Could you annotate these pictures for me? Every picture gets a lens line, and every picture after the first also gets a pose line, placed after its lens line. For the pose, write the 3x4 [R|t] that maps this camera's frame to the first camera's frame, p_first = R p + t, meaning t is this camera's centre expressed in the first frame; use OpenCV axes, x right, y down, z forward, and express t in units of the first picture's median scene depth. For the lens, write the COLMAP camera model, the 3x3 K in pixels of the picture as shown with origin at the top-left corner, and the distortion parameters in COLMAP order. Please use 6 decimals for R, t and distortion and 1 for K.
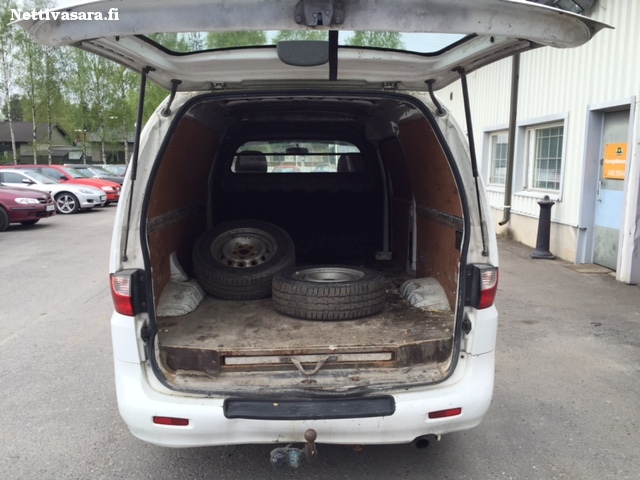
lens RADIAL K [[546.4, 0, 319.3], [0, 546.4, 236.3], [0, 0, 1]] dist [0.084867, -0.119312]
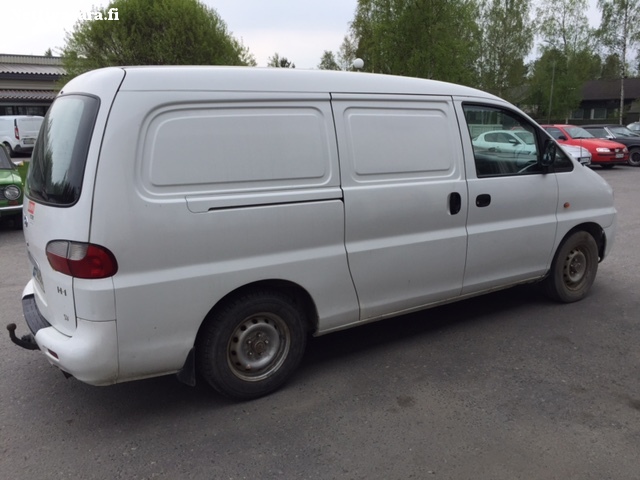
lens RADIAL K [[545.0, 0, 320.0], [0, 545.0, 240.0], [0, 0, 1]] dist [0.081336, -0.111810]
pose [[0.504348, 0.175826, -0.845410, 0.675018], [-0.105257, 0.984267, 0.141912, -0.068000], [0.857061, 0.017412, 0.514920, 0.395519]]
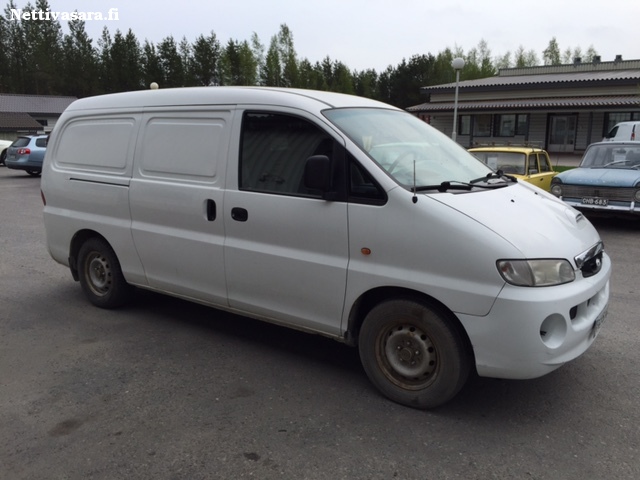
lens RADIAL K [[547.4, 0, 317.9], [0, 547.4, 242.4], [0, 0, 1]] dist [0.071885, -0.082677]
pose [[-0.624798, 0.154305, -0.765387, 0.627727], [-0.107008, 0.954104, 0.279704, -0.214568], [0.773419, 0.256661, -0.579611, 1.484390]]
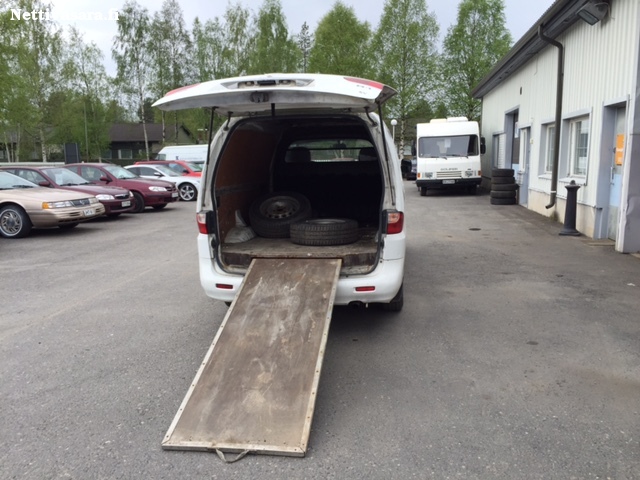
lens RADIAL K [[545.0, 0, 320.0], [0, 545.0, 240.0], [0, 0, 1]] dist [0.081336, -0.111810]
pose [[0.980590, 0.015455, -0.195459, 0.197591], [-0.011845, 0.999737, 0.019628, 0.055505], [0.195711, -0.016931, 0.980516, -0.375658]]
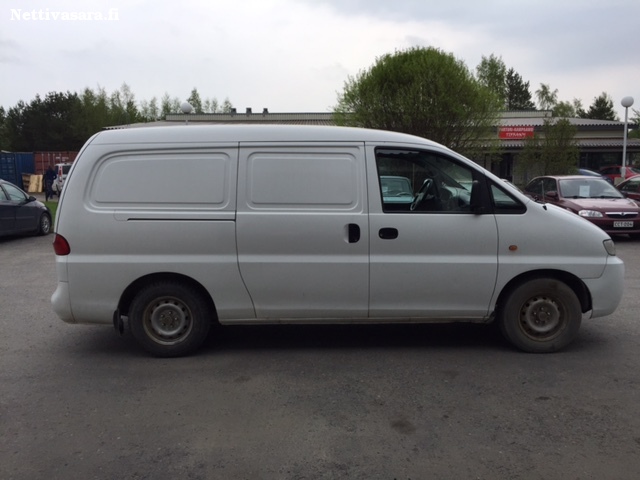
lens RADIAL K [[547.4, 0, 317.9], [0, 547.4, 242.4], [0, 0, 1]] dist [0.071885, -0.082677]
pose [[-0.034631, 0.129623, -0.990958, 0.981063], [-0.126201, 0.983049, 0.132999, -0.122983], [0.991400, 0.129665, -0.017685, 0.888542]]
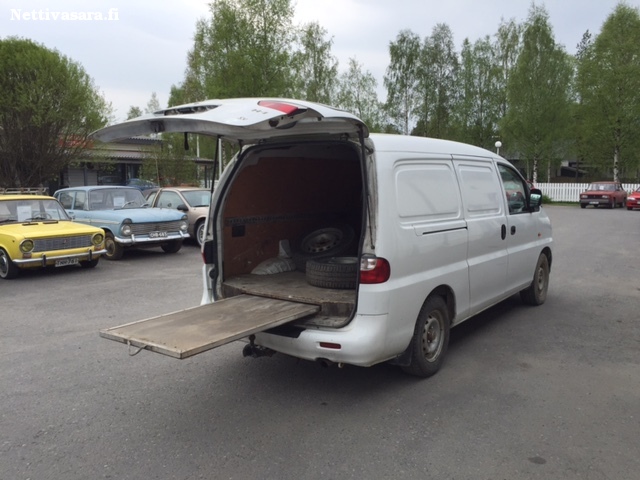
lens RADIAL K [[545.0, 0, 320.0], [0, 545.0, 240.0], [0, 0, 1]] dist [0.081336, -0.111810]
pose [[0.774467, 0.071168, -0.628599, 0.527141], [-0.085231, 0.996331, 0.007793, 0.005688], [0.626847, 0.047541, 0.777691, -0.108994]]
